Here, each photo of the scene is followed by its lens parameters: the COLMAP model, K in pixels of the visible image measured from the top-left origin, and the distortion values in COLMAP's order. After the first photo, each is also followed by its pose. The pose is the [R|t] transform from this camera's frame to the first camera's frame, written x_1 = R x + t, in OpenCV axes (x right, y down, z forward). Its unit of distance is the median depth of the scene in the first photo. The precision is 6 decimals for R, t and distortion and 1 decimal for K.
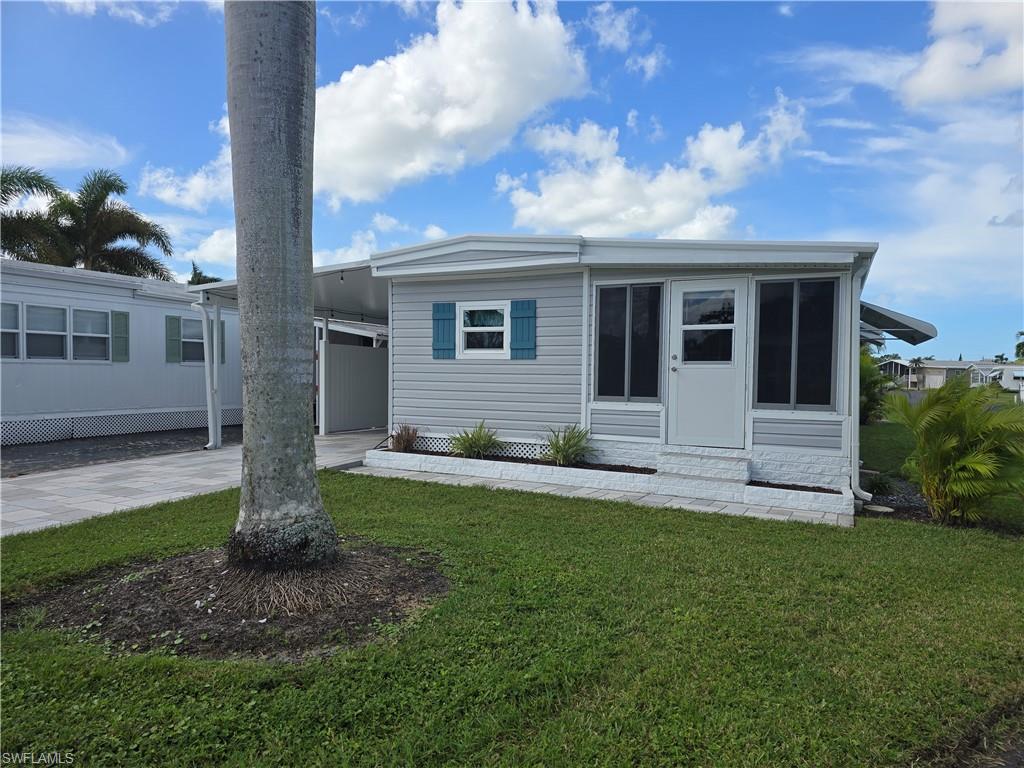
lens RADIAL K [[683.1, 0, 519.2], [0, 683.1, 394.6], [0, 0, 1]] dist [0.050547, -0.050191]
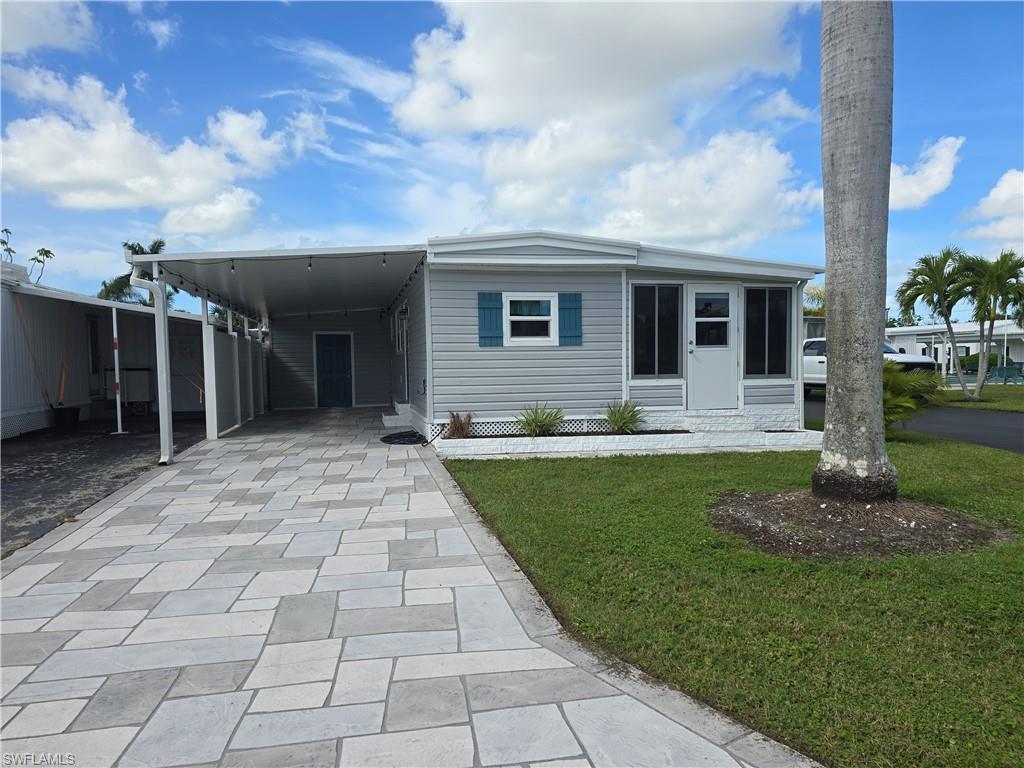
lens RADIAL K [[683.1, 0, 518.2], [0, 683.1, 388.4], [0, 0, 1]] dist [0.050547, -0.050191]
pose [[0.790458, -0.046342, 0.610761, -0.750341], [0.044993, 0.998833, 0.017556, -0.004632], [-0.610862, 0.013603, 0.791621, 0.158789]]
